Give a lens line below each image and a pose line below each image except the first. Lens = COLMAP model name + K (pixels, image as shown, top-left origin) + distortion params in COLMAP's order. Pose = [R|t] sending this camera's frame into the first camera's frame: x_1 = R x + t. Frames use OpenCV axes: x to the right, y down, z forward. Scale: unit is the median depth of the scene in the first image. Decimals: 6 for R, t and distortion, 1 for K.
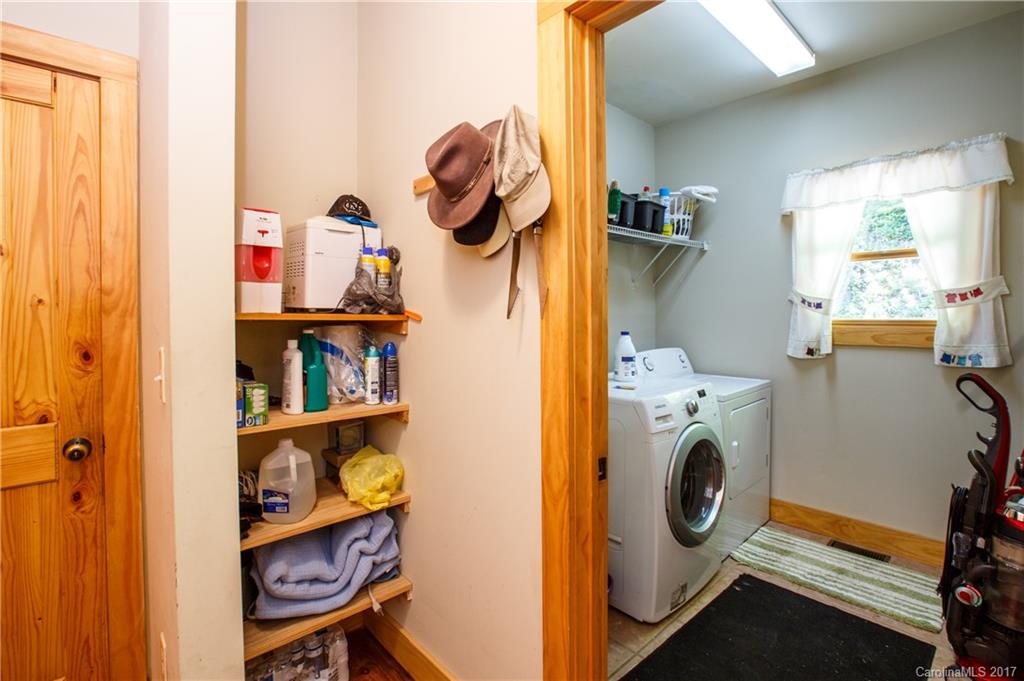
lens RADIAL K [[468.1, 0, 509.2], [0, 468.1, 321.8], [0, 0, 1]] dist [0.000995, -0.000110]
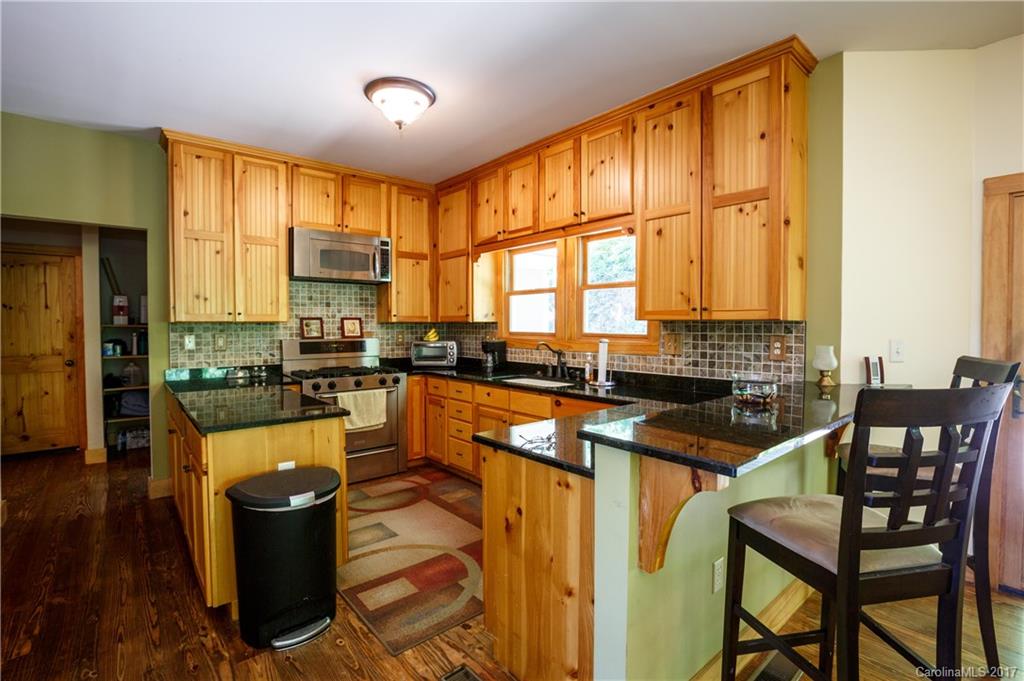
lens RADIAL K [[468.1, 0, 509.2], [0, 468.1, 321.8], [0, 0, 1]] dist [0.000995, -0.000110]
pose [[0.999572, 0.004465, -0.028922, 2.479919], [-0.004820, 0.999914, -0.012208, -0.011074], [0.028865, 0.012342, 0.999507, -2.423558]]
